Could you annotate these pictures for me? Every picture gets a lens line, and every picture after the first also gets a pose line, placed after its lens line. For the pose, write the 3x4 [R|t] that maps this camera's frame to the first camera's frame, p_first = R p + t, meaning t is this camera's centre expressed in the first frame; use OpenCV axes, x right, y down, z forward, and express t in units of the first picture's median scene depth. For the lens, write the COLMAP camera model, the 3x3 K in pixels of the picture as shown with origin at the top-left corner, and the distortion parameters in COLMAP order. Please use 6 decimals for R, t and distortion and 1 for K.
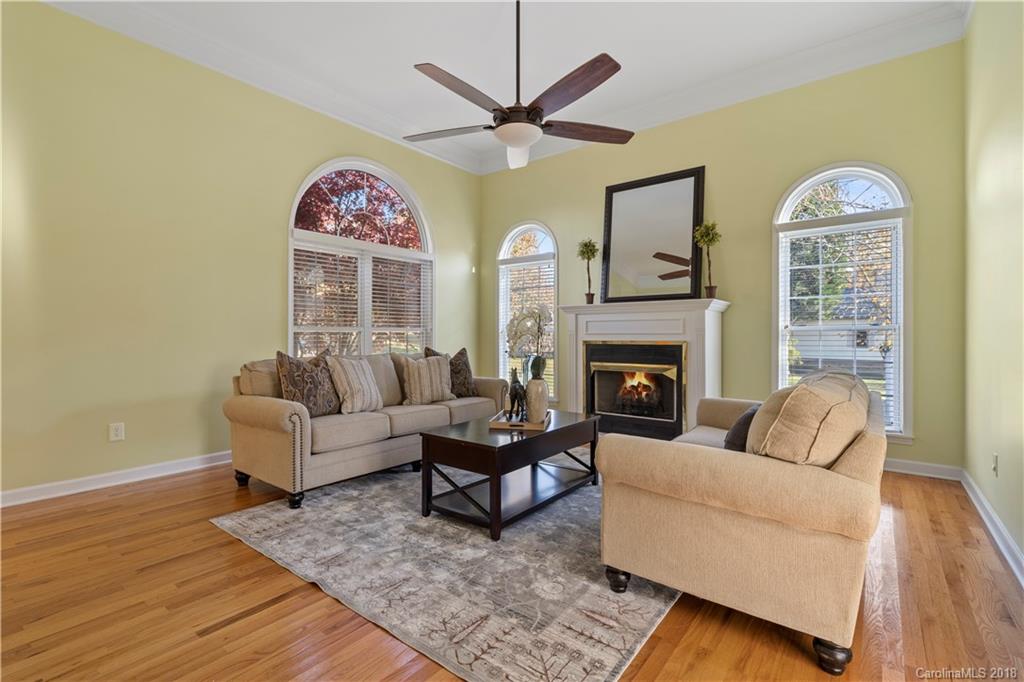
lens RADIAL K [[478.7, 0, 513.6], [0, 478.7, 339.0], [0, 0, 1]] dist [-0.000895, 0.000213]
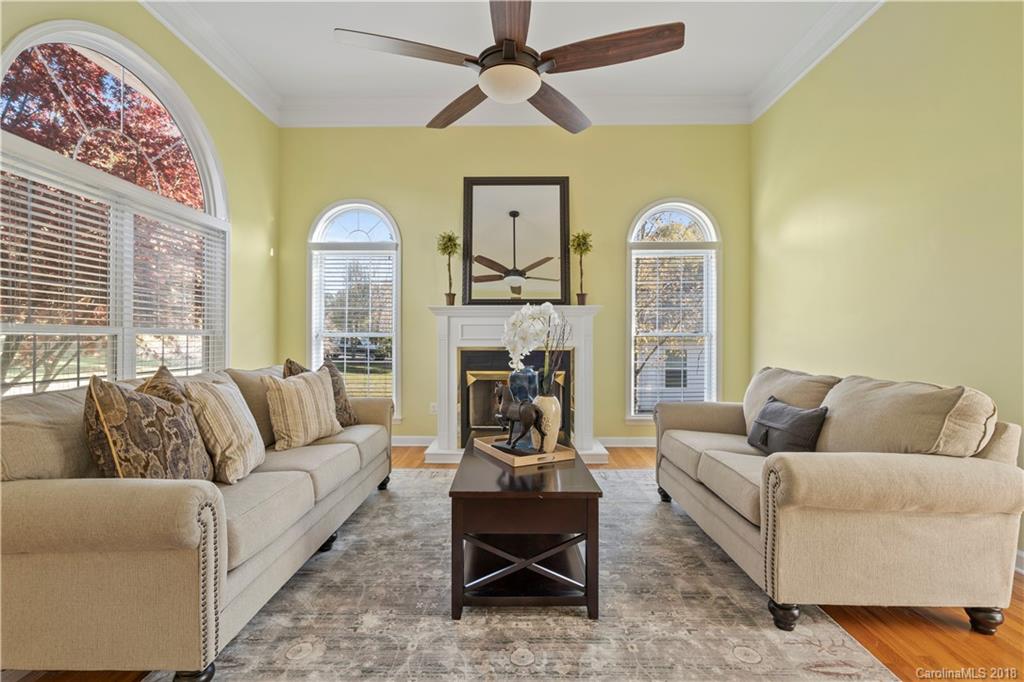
lens RADIAL K [[468.0, 0, 509.2], [0, 468.0, 342.8], [0, 0, 1]] dist [0.000632, 0.000024]
pose [[0.789060, -0.003456, 0.614307, -0.352092], [0.004332, 0.999991, 0.000061, -0.004285], [-0.614301, 0.002614, 0.789067, 0.304719]]
